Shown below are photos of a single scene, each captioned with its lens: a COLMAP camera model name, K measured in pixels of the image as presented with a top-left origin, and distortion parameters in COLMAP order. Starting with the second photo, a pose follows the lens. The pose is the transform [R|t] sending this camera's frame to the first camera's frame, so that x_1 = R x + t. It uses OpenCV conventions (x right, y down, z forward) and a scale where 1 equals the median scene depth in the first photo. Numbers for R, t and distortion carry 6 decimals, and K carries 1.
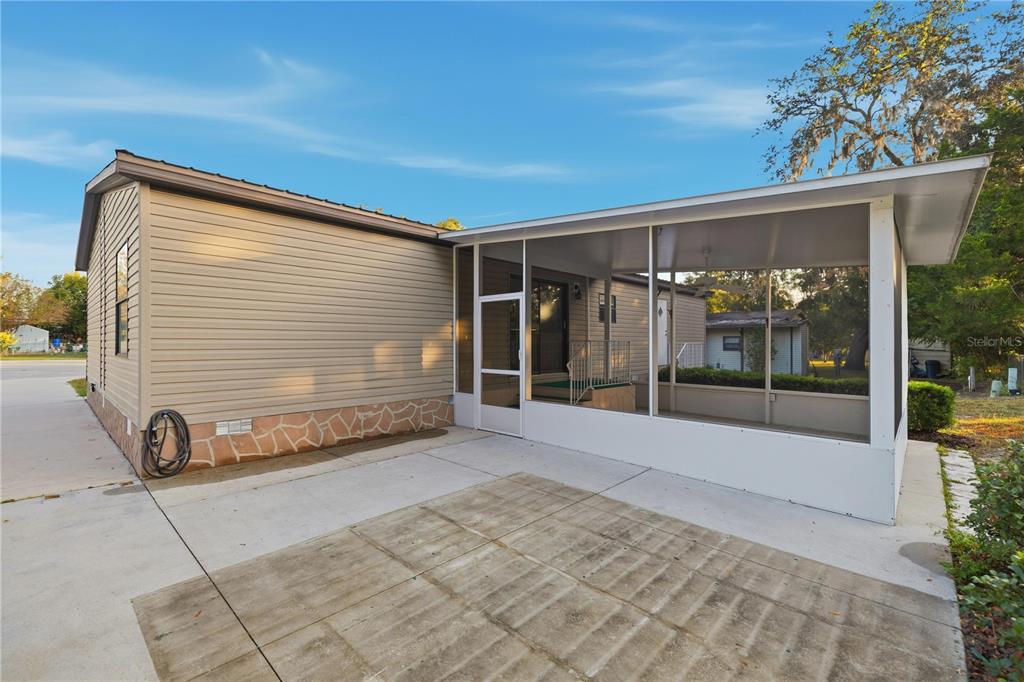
lens RADIAL K [[436.3, 0, 511.8], [0, 436.3, 341.6], [0, 0, 1]] dist [-0.000416, -0.000183]
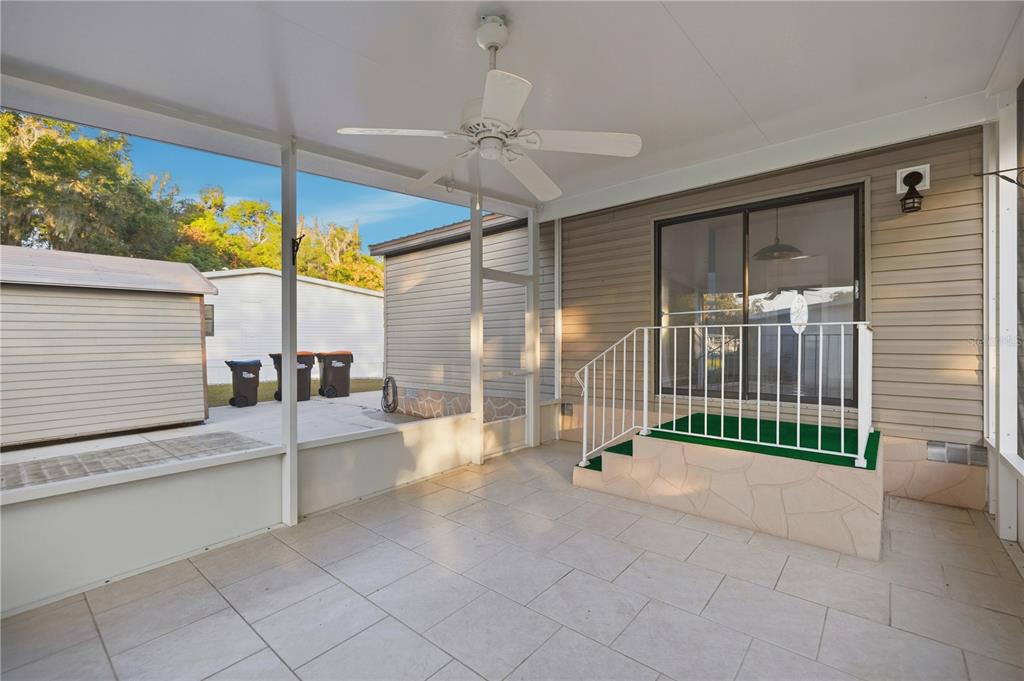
lens RADIAL K [[436.3, 0, 514.3], [0, 436.3, 342.2], [0, 0, 1]] dist [-0.000416, -0.000183]
pose [[0.056403, -0.004629, -0.998397, 0.913004], [0.004913, 0.999978, -0.004358, 0.019819], [0.998396, -0.004660, 0.056424, 1.211534]]
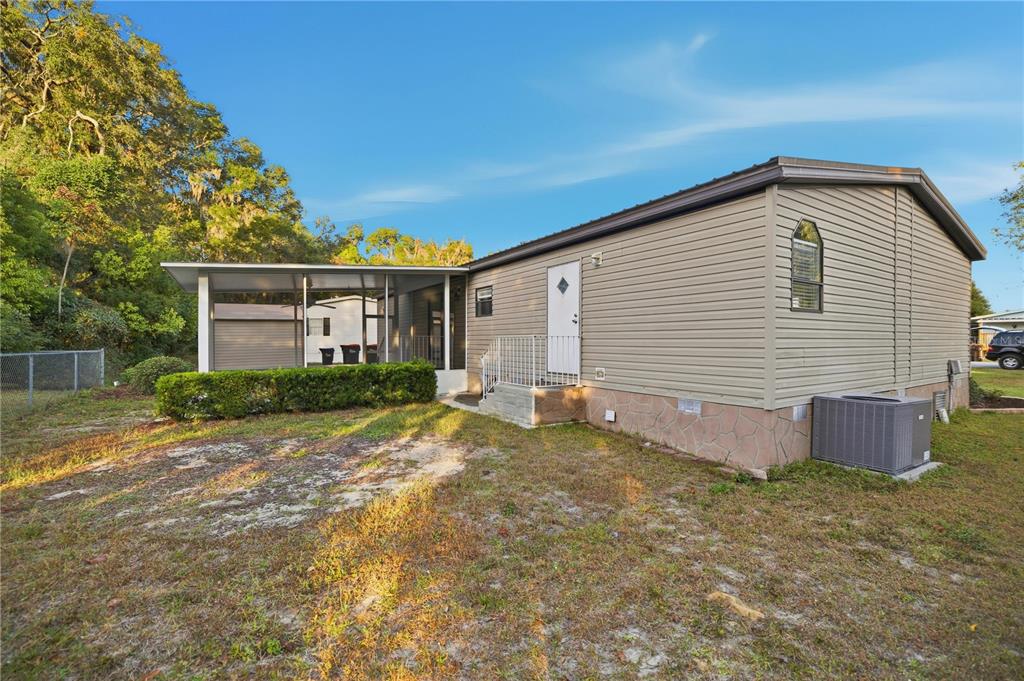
lens RADIAL K [[436.3, 0, 511.2], [0, 436.3, 343.8], [0, 0, 1]] dist [-0.000416, -0.000183]
pose [[-0.245332, 0.006941, -0.969414, 2.162721], [-0.001356, 0.999971, 0.007503, 0.013028], [0.969438, 0.003155, -0.245315, 2.520855]]
